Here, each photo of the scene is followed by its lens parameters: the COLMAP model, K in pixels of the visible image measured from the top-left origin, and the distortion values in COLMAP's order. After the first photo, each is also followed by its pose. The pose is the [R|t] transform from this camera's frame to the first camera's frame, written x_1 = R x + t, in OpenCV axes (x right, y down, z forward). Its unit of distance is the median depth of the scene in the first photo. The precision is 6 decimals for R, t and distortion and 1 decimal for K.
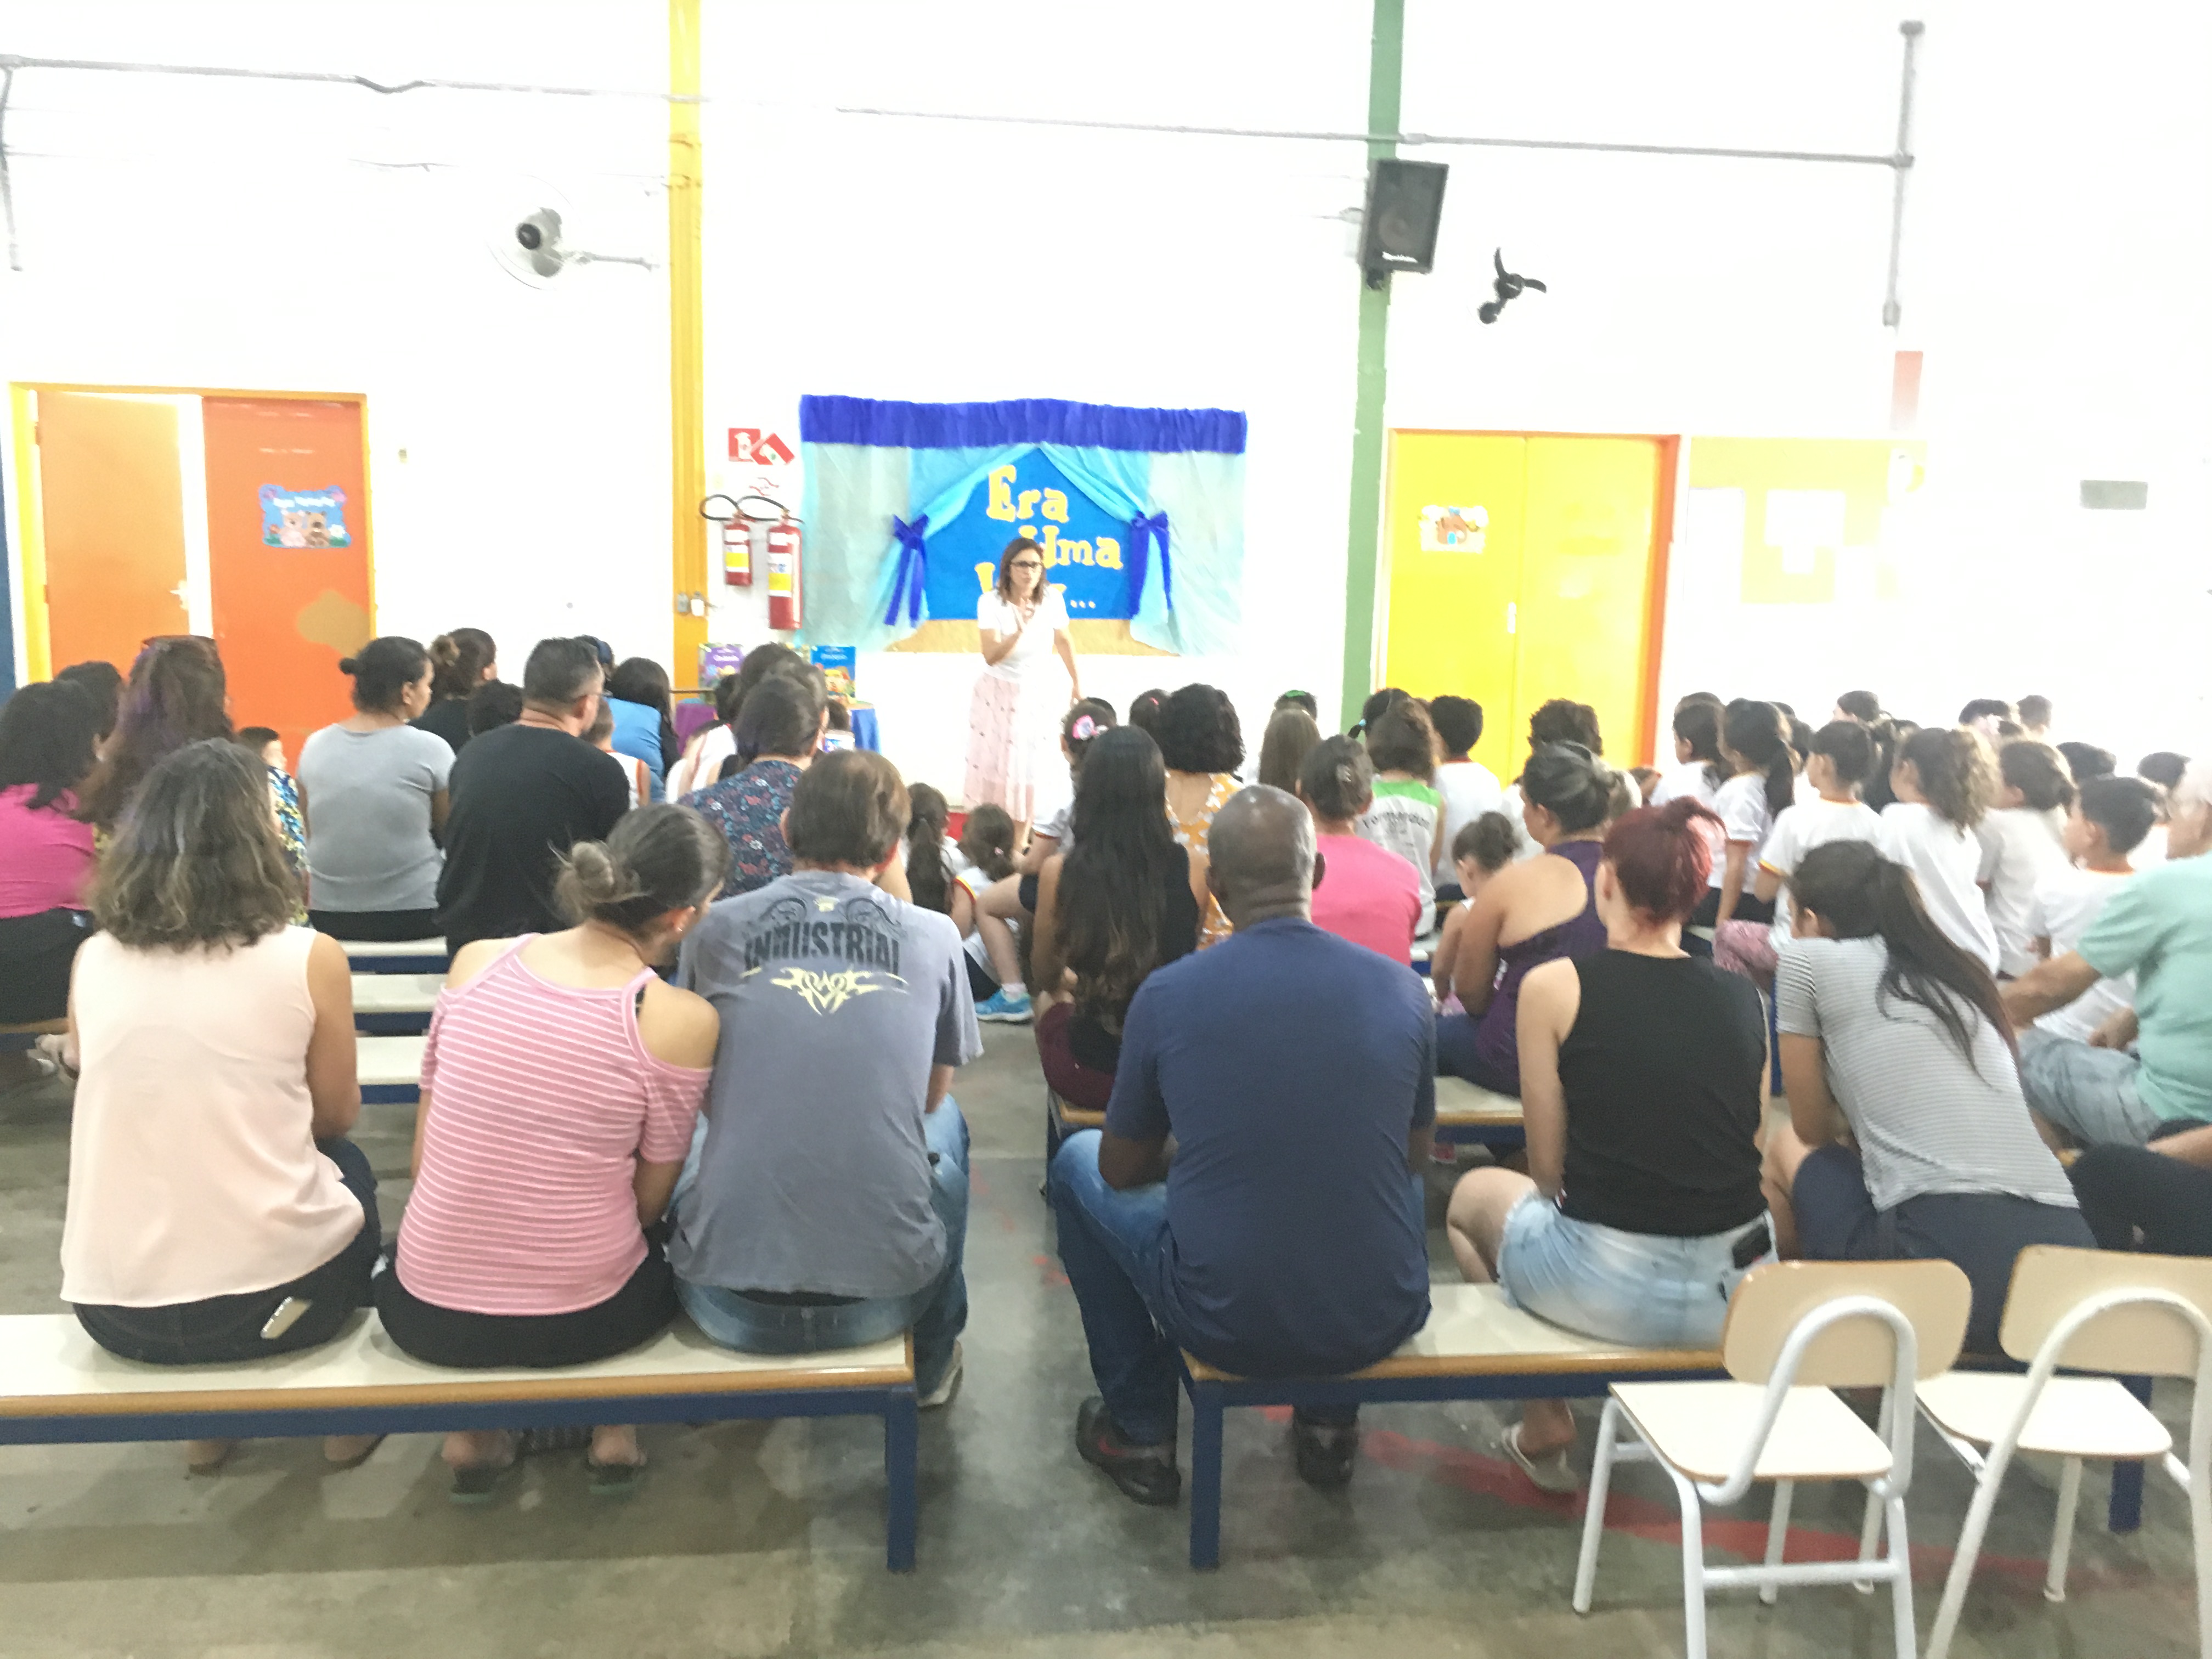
lens RADIAL K [[1886.9, 0, 1101.3], [0, 1886.9, 819.3], [0, 0, 1]] dist [0.071526, -0.094954]
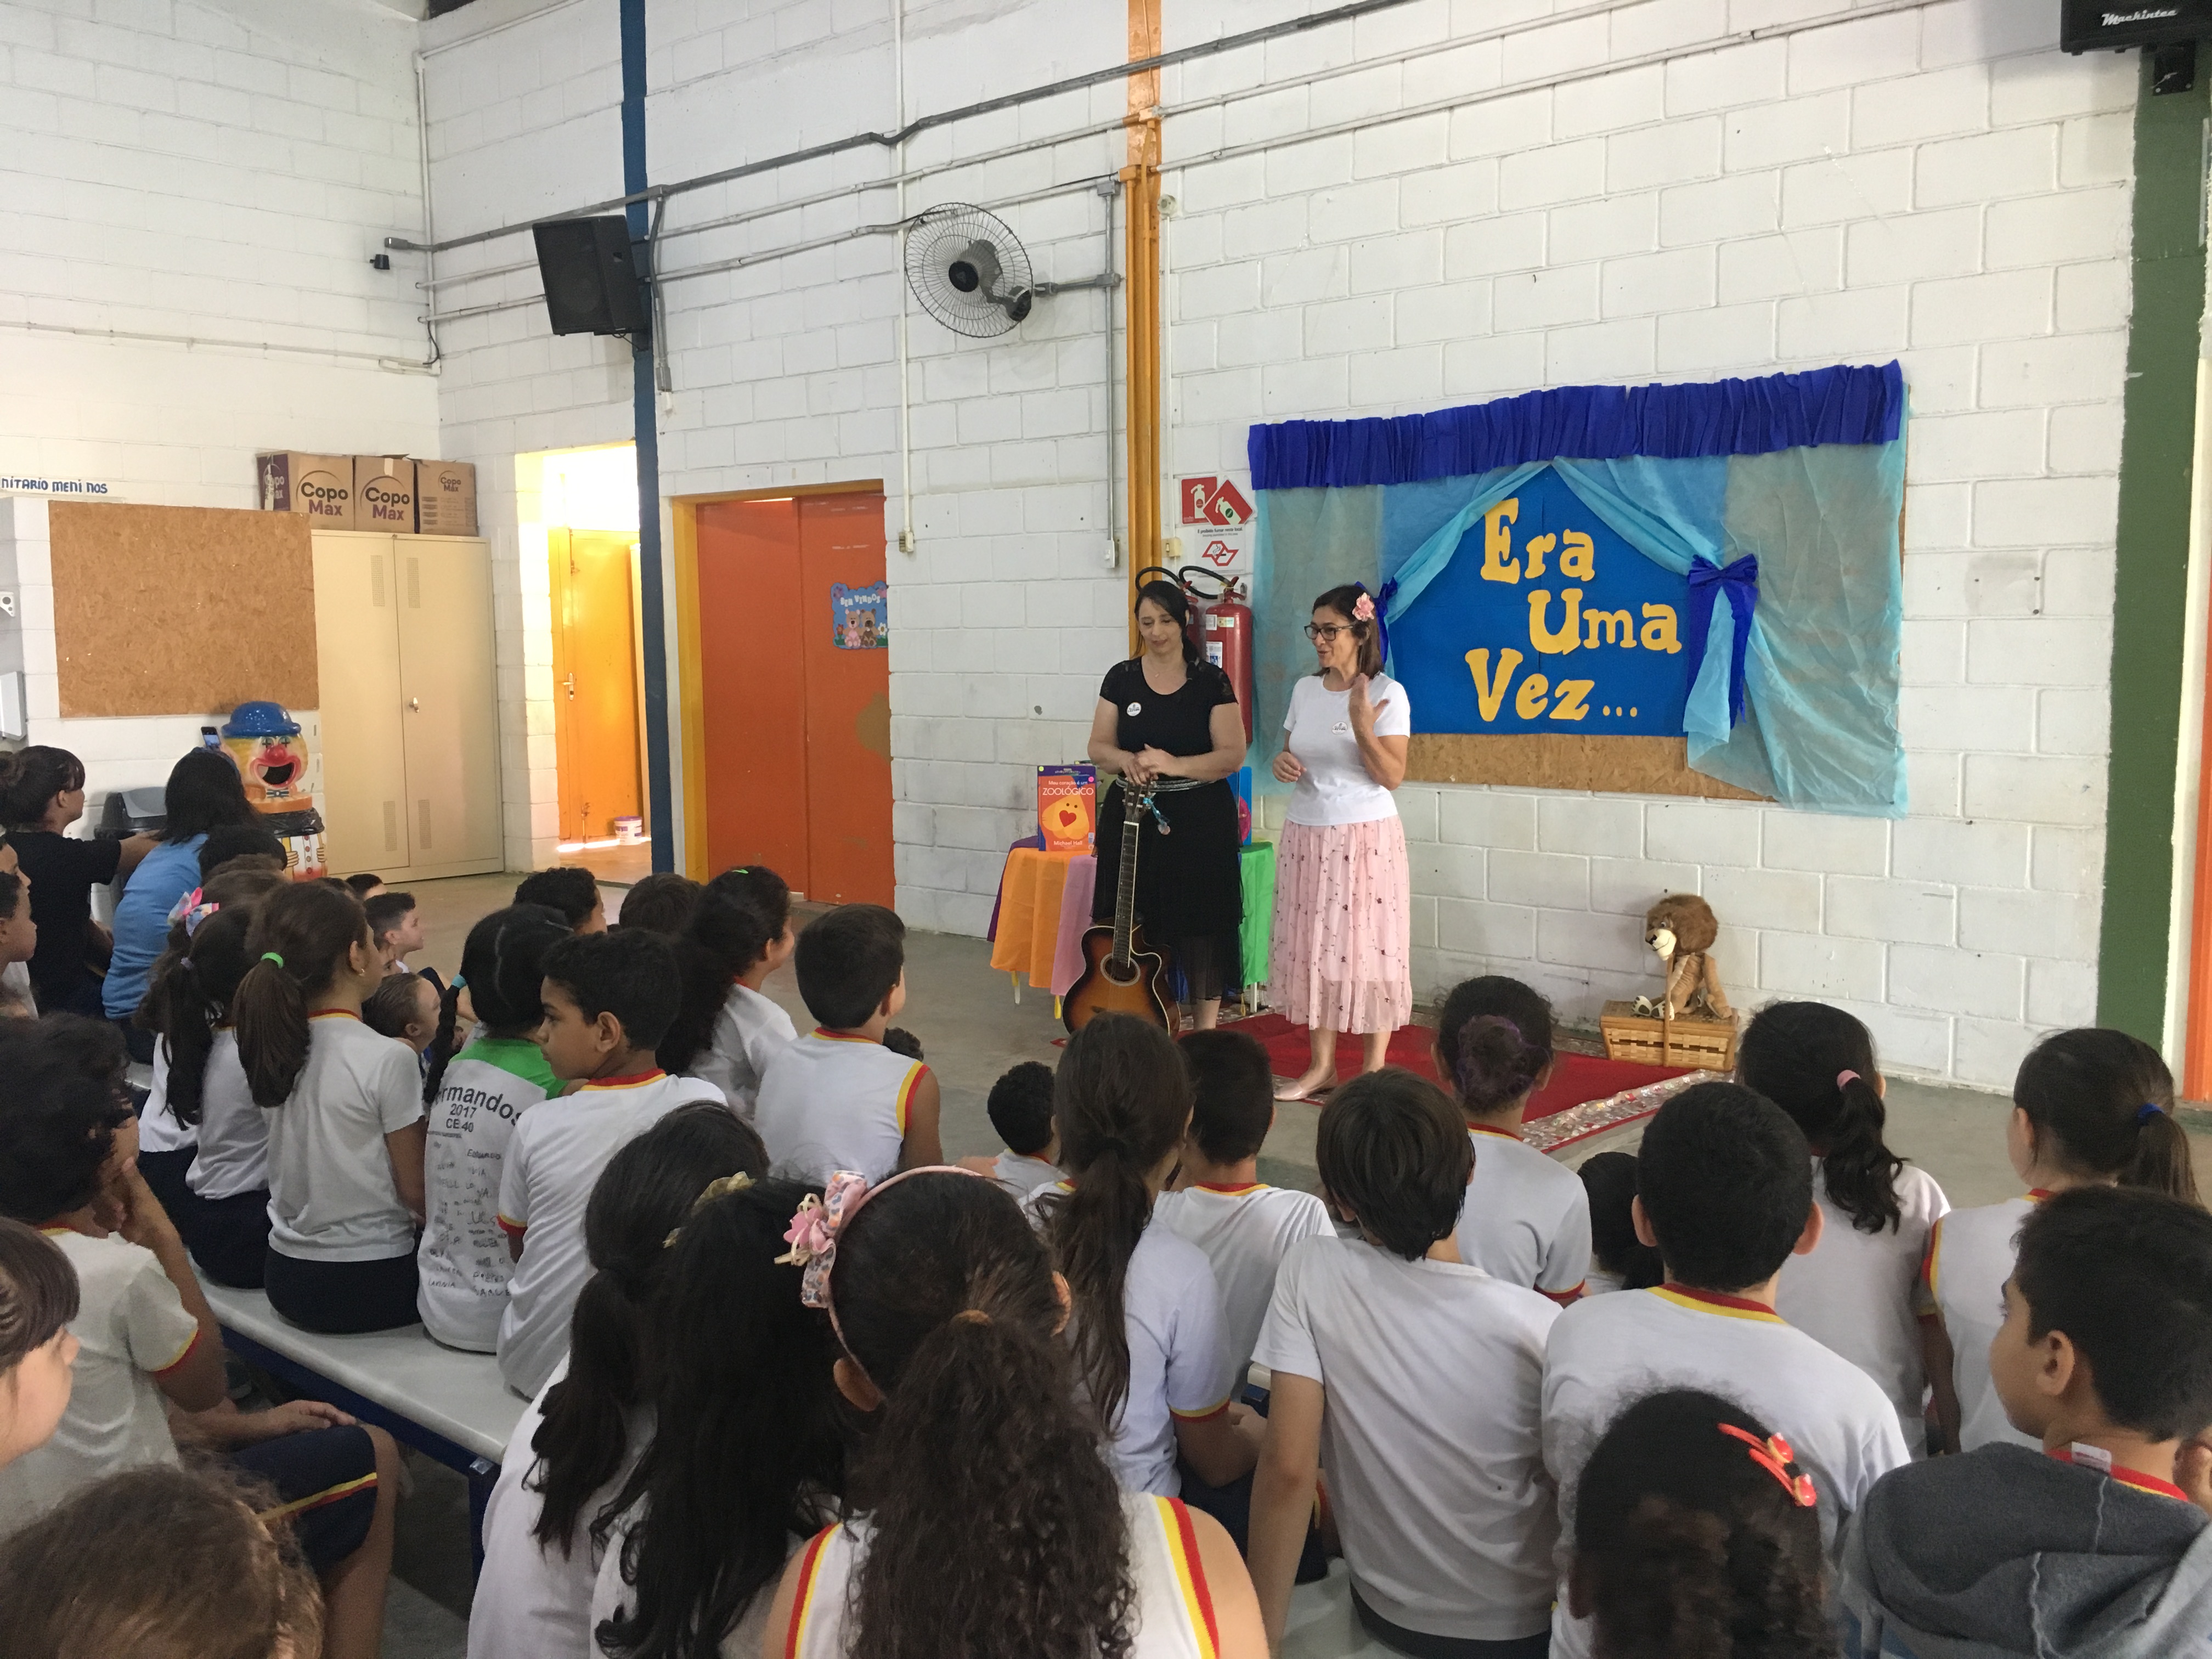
lens RADIAL K [[1884.6, 0, 1097.7], [0, 1884.6, 809.4], [0, 0, 1]] dist [0.092297, -0.127187]
pose [[0.645528, 0.047618, -0.762250, 0.362654], [-0.085137, 0.996320, -0.009860, -0.062708], [0.758976, 0.071260, 0.647207, 0.482118]]
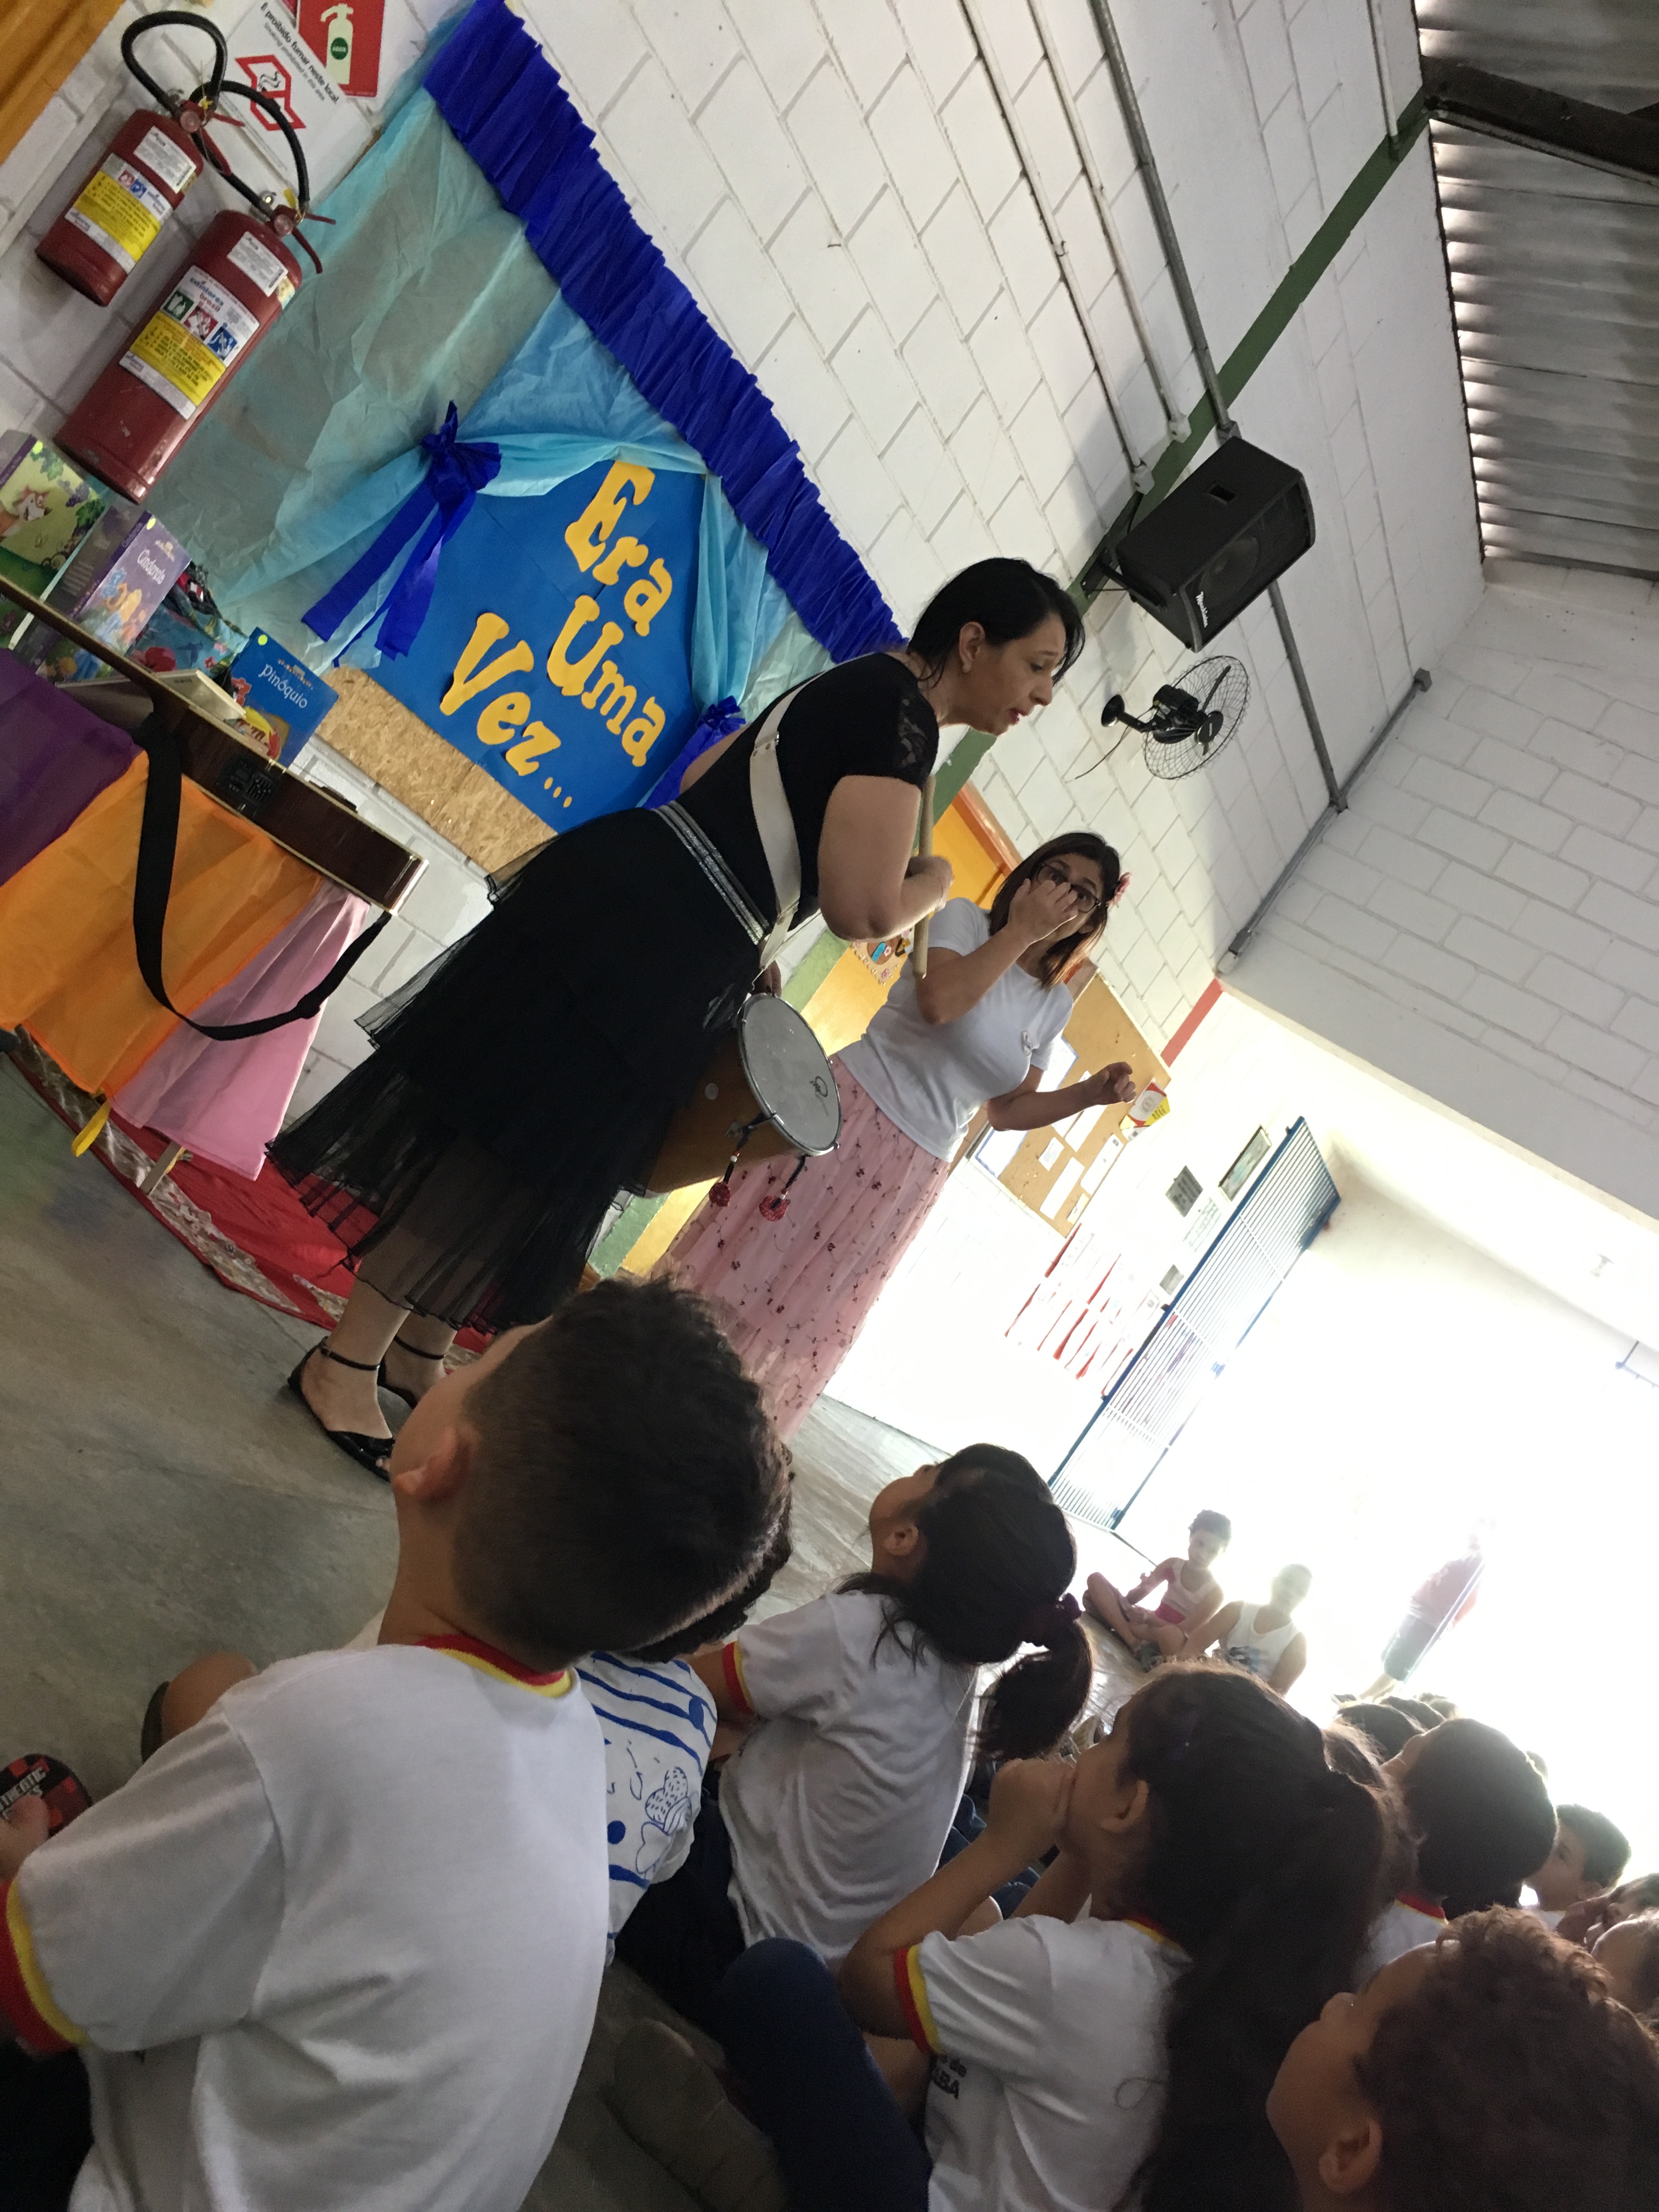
lens RADIAL K [[1886.9, 0, 843.8], [0, 1886.9, 1099.6], [0, 0, 1]] dist [0.071526, -0.094954]
pose [[0.477273, 0.363206, 0.800182, -0.336430], [-0.463657, 0.877603, -0.121797, -0.021865], [-0.746480, -0.312880, 0.587260, 0.657122]]
